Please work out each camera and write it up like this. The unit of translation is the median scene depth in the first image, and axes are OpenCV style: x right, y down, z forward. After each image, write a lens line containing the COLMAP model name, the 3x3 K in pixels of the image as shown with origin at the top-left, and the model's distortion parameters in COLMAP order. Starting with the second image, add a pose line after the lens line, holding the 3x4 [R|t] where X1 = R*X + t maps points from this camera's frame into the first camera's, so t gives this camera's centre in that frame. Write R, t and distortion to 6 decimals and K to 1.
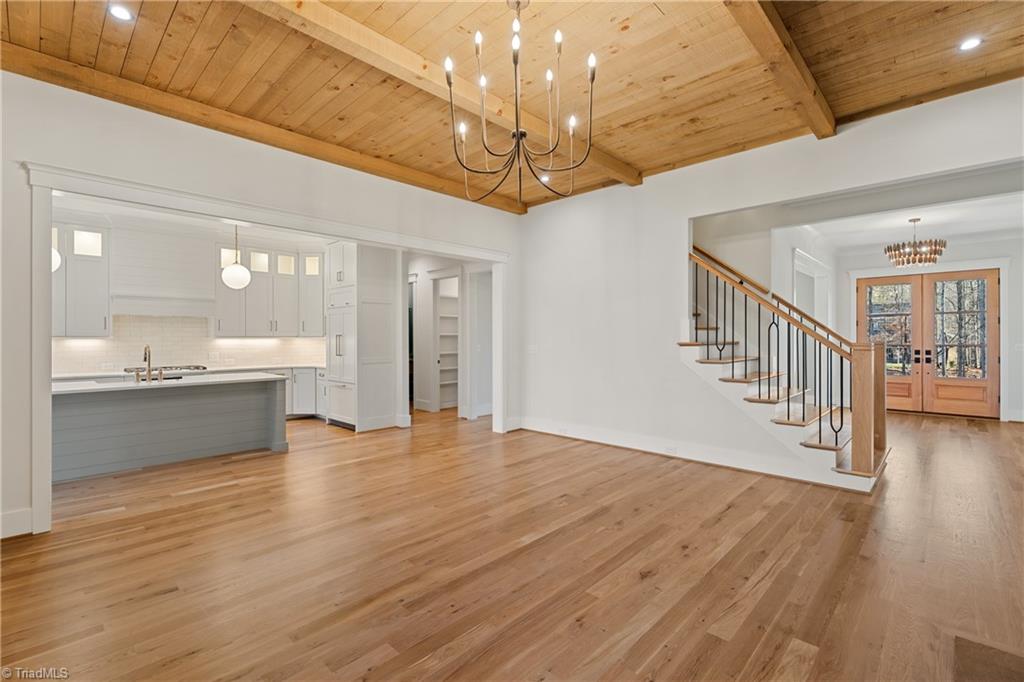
lens RADIAL K [[455.7, 0, 512.0], [0, 455.7, 341.0], [0, 0, 1]] dist [0.010246, -0.000119]
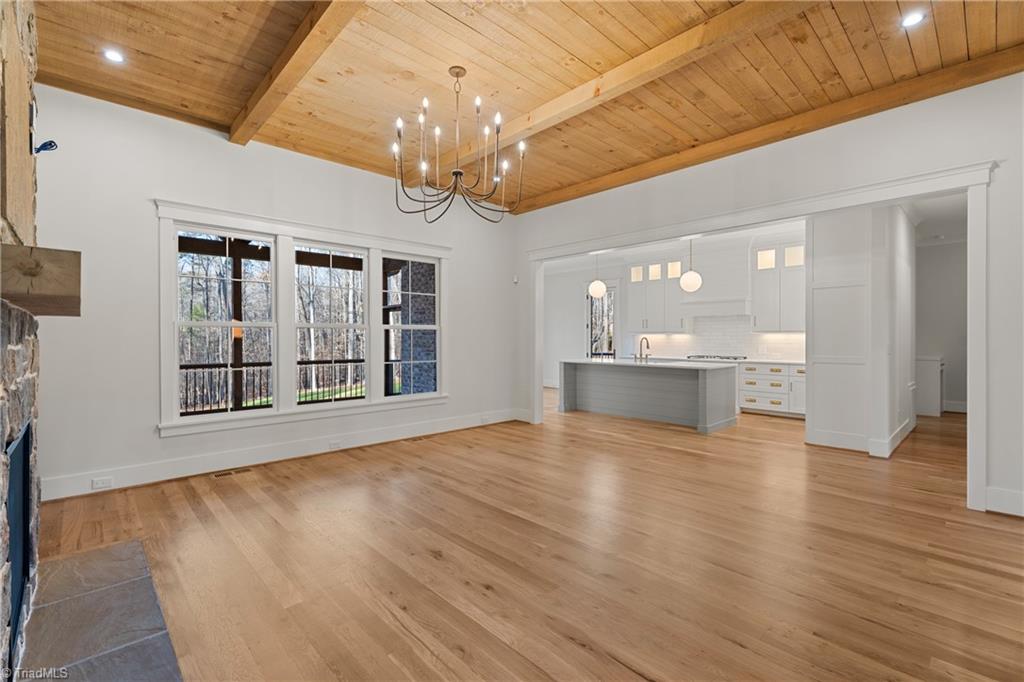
lens RADIAL K [[455.7, 0, 512.0], [0, 455.7, 341.0], [0, 0, 1]] dist [0.010246, -0.000119]
pose [[-0.044091, 0.010565, -0.998972, 1.119122], [-0.006842, 0.999917, 0.010877, 0.012272], [0.999004, 0.007315, -0.044015, 1.029502]]
